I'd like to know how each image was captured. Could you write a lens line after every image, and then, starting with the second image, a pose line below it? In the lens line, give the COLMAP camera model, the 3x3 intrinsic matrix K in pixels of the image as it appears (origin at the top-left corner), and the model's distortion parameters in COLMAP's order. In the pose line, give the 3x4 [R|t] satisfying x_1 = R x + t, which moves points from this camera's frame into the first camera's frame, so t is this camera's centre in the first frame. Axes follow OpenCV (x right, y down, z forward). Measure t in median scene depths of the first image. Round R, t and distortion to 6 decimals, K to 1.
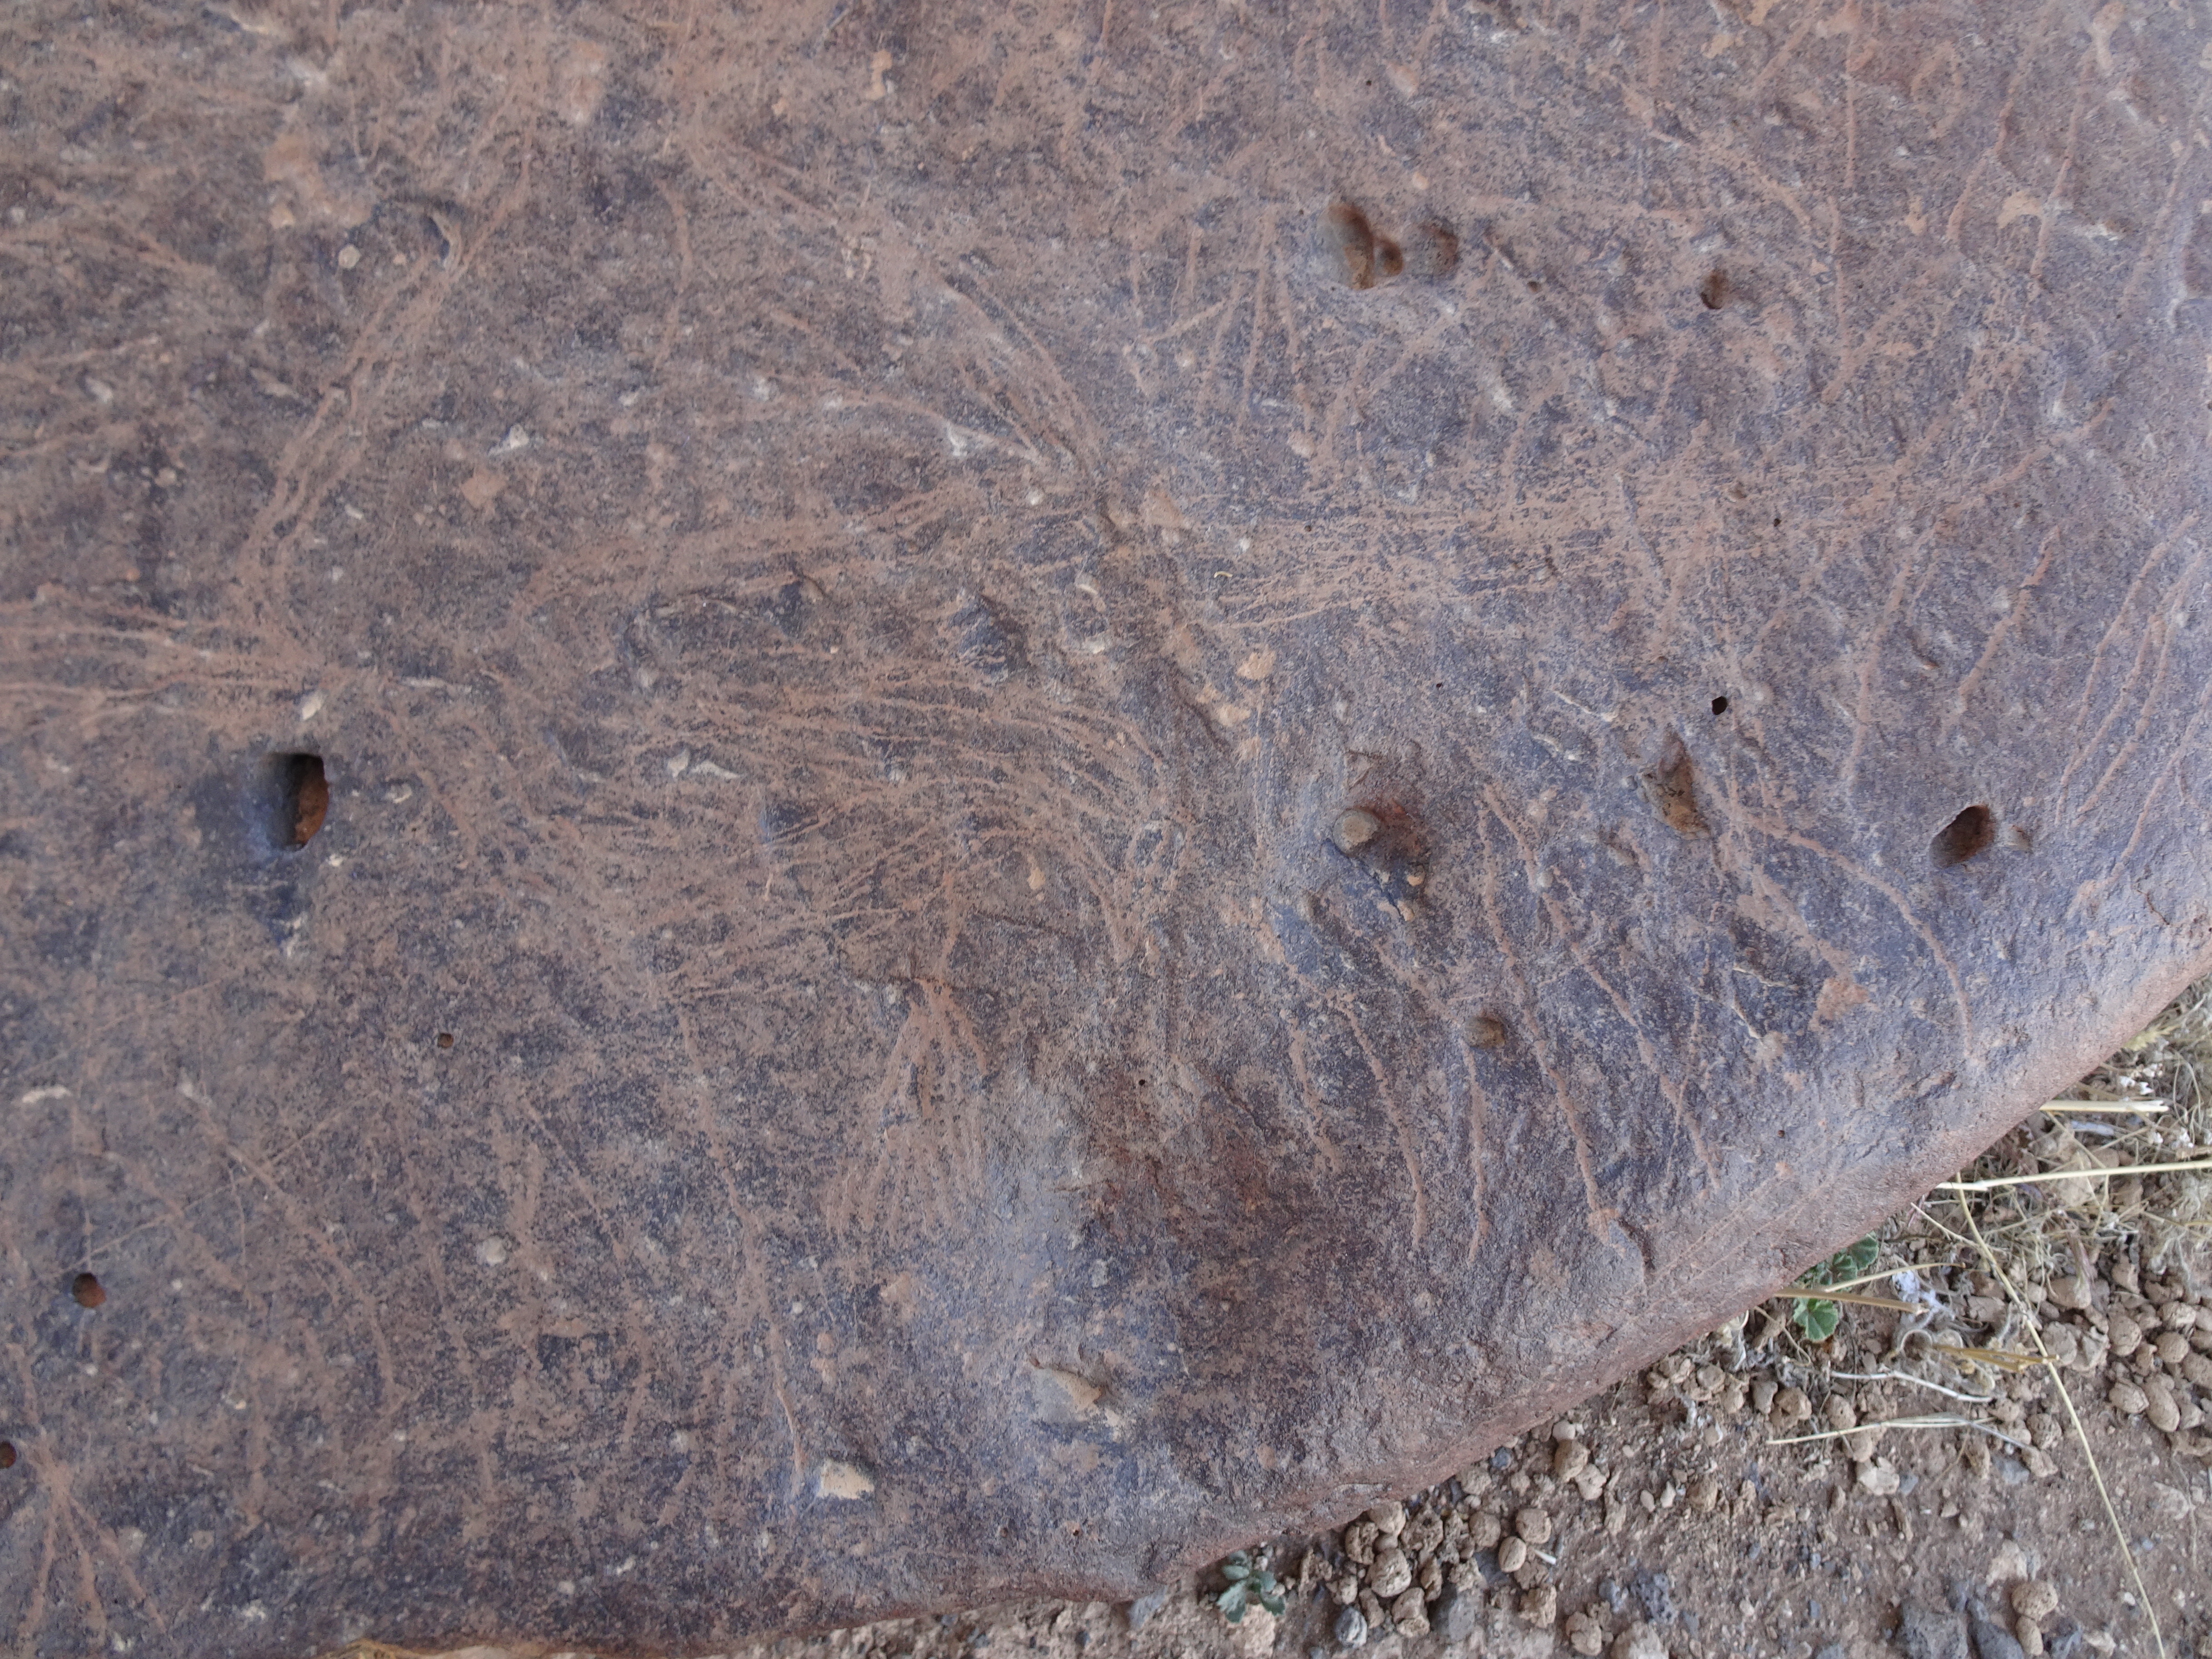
lens RADIAL K [[1585.1, 0, 1113.8], [0, 1585.1, 828.7], [0, 0, 1]] dist [0.015111, -0.002213]
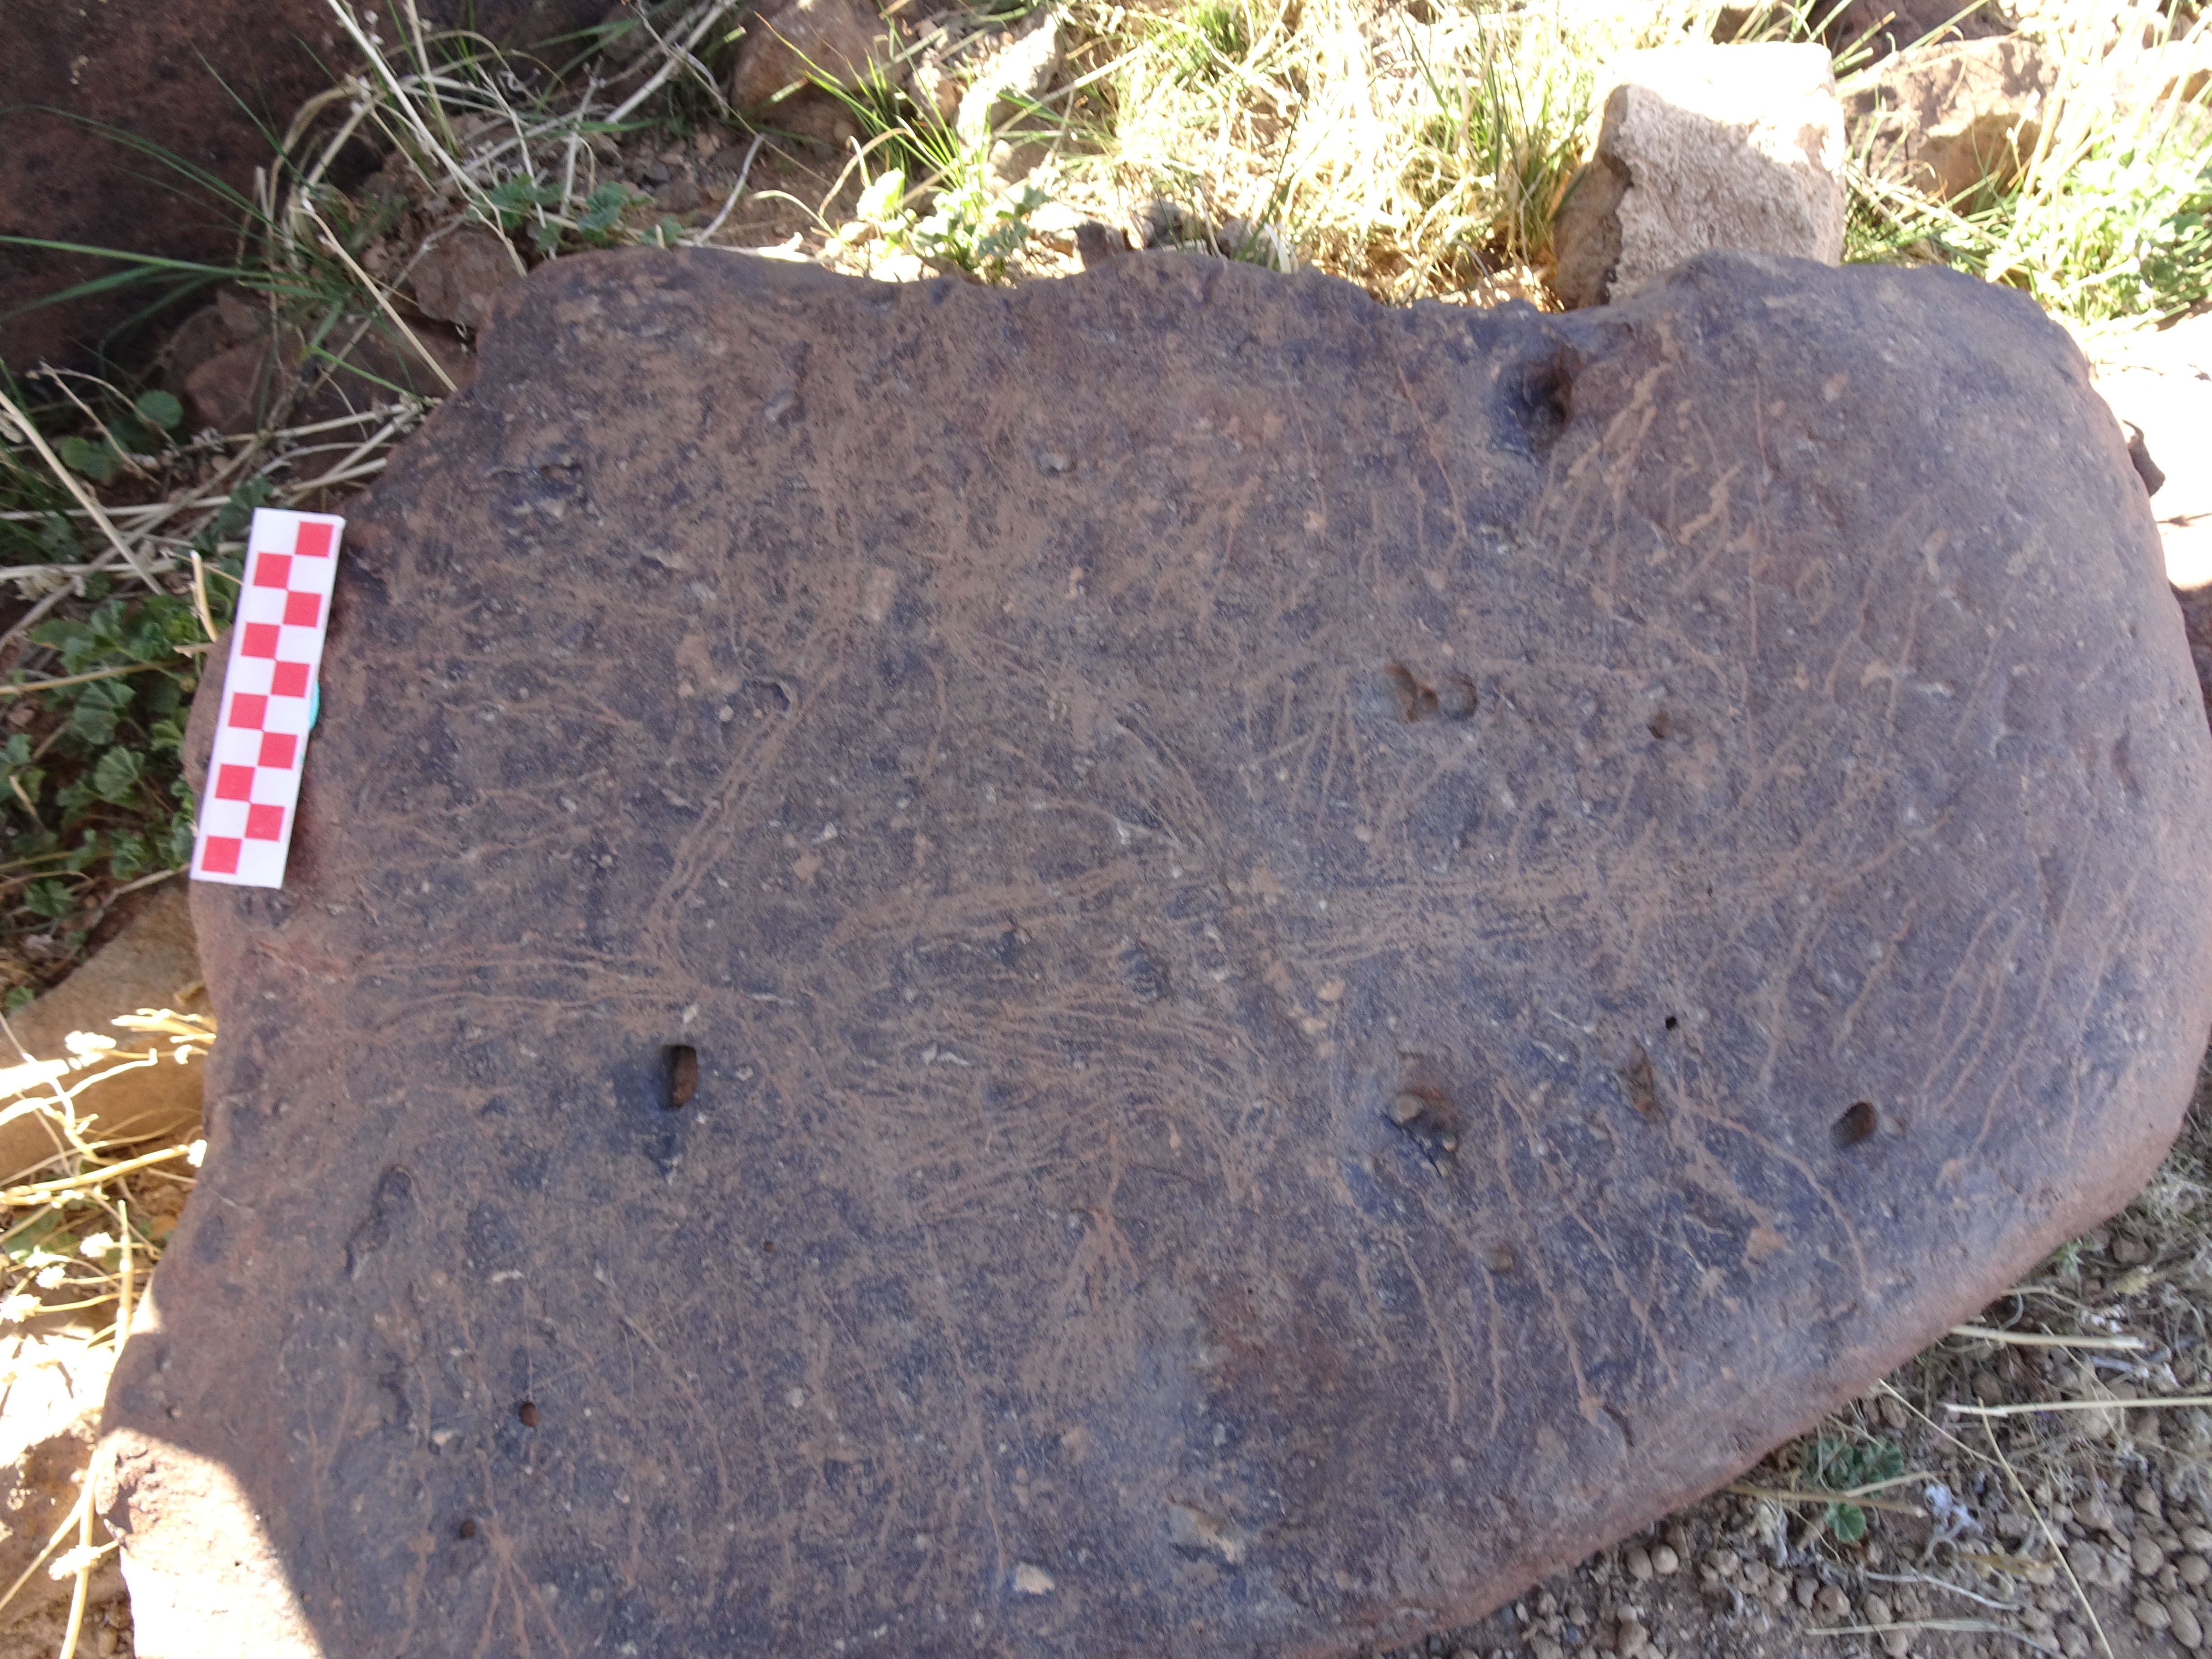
lens RADIAL K [[1589.1, 0, 1115.7], [0, 1589.1, 831.3], [0, 0, 1]] dist [0.018577, -0.007827]
pose [[0.995182, 0.002113, -0.098025, 0.036818], [-0.014621, 0.991789, -0.127050, -0.060655], [0.096951, 0.127871, 0.987041, -0.441627]]
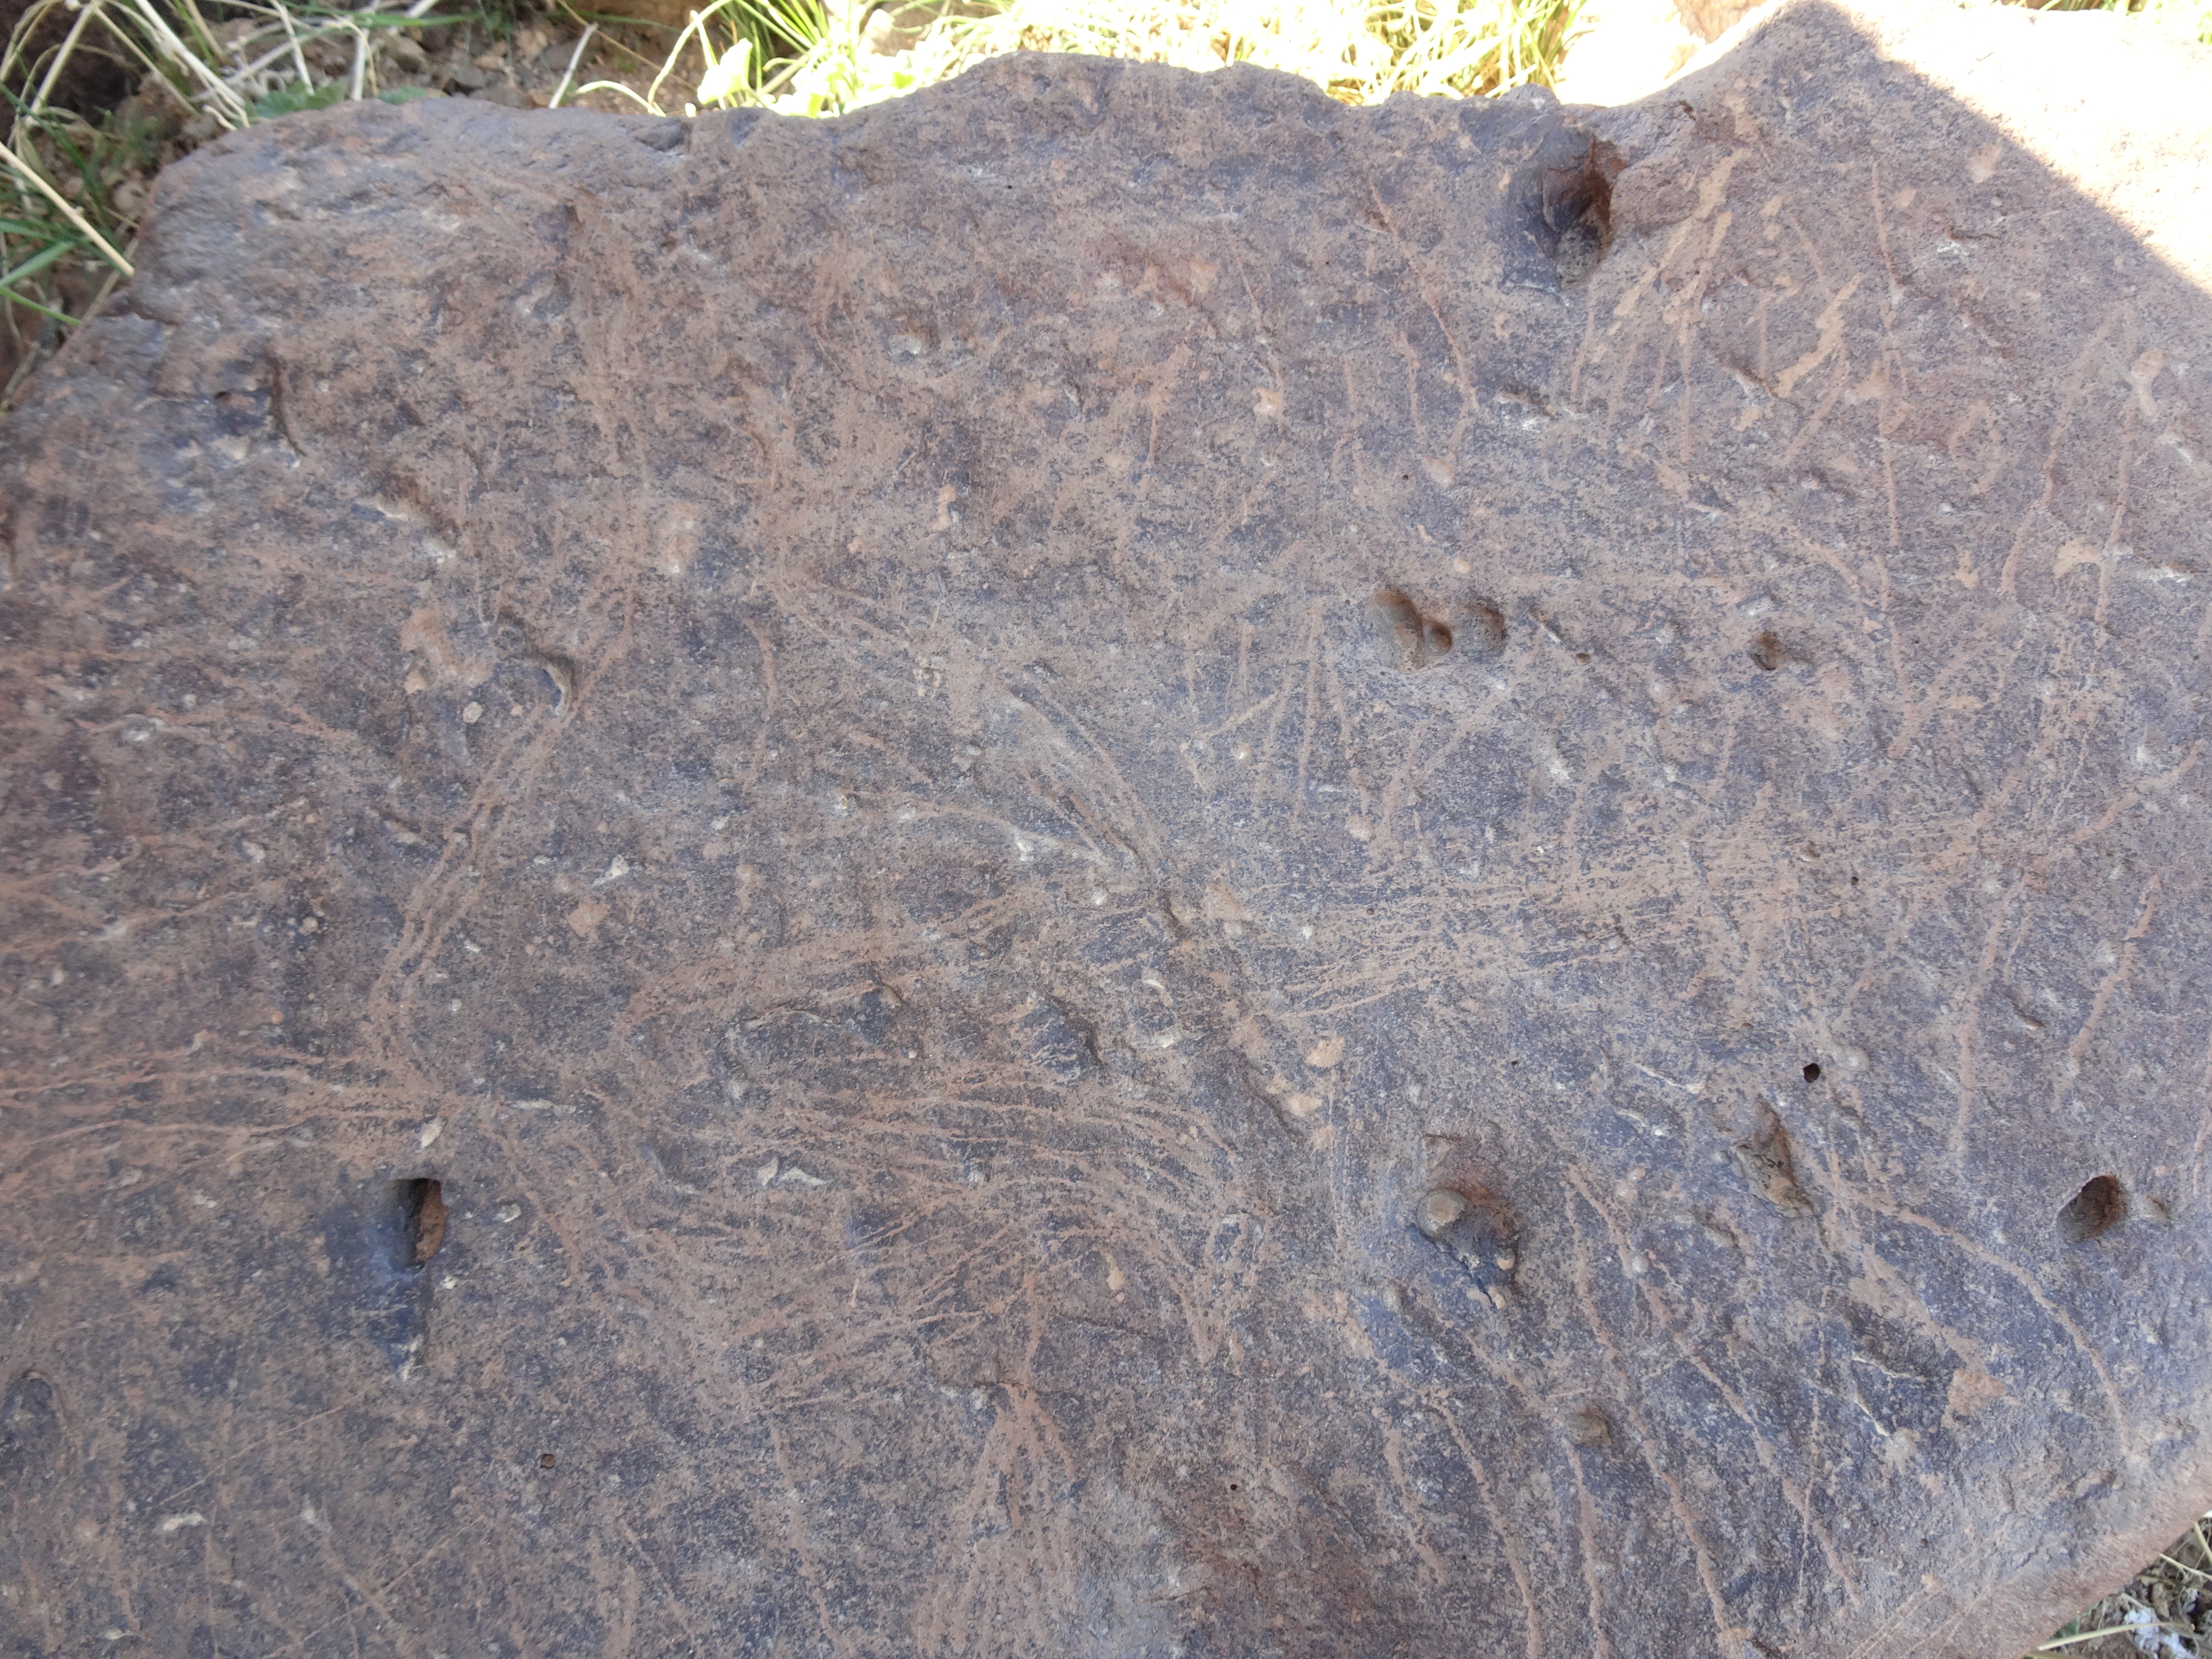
lens RADIAL K [[1583.2, 0, 1112.8], [0, 1583.2, 829.7], [0, 0, 1]] dist [0.015356, -0.005124]
pose [[0.992814, -0.054734, -0.106419, 0.070561], [0.040991, 0.991018, -0.127289, -0.120523], [0.112431, 0.122012, 0.986140, -0.020581]]
